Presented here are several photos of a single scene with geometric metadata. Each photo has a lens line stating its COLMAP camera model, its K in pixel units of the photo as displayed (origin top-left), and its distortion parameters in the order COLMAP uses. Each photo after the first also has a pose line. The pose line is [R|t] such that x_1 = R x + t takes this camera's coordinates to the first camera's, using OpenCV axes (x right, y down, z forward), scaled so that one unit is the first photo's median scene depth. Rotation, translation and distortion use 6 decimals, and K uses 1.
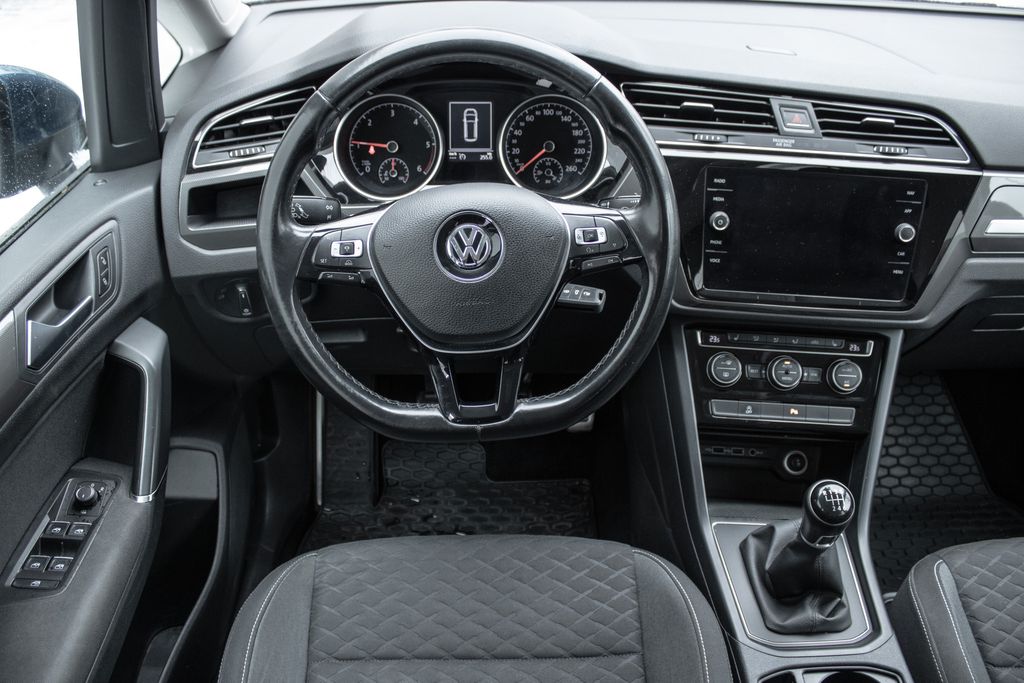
lens RADIAL K [[860.2, 0, 512.0], [0, 860.2, 341.5], [0, 0, 1]] dist [-0.169572, 0.156380]
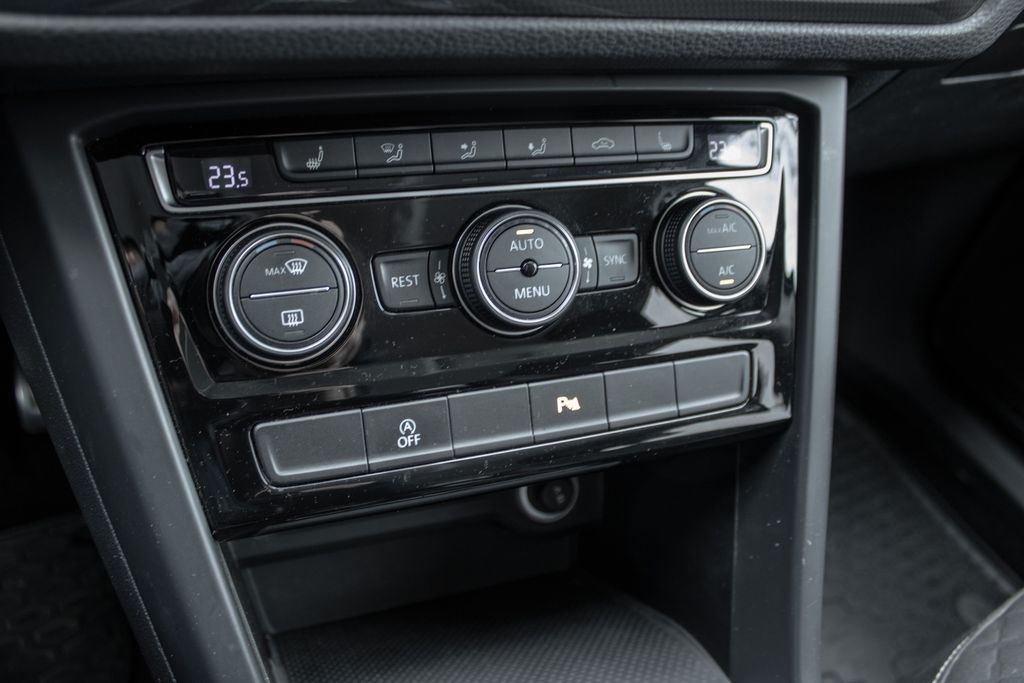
lens RADIAL K [[860.2, 0, 512.0], [0, 860.2, 341.5], [0, 0, 1]] dist [-0.169572, 0.156380]
pose [[0.905834, -0.188394, 0.379437, 0.230834], [0.121316, 0.973522, 0.193745, 0.006838], [-0.405890, -0.129469, 0.904705, 0.813613]]
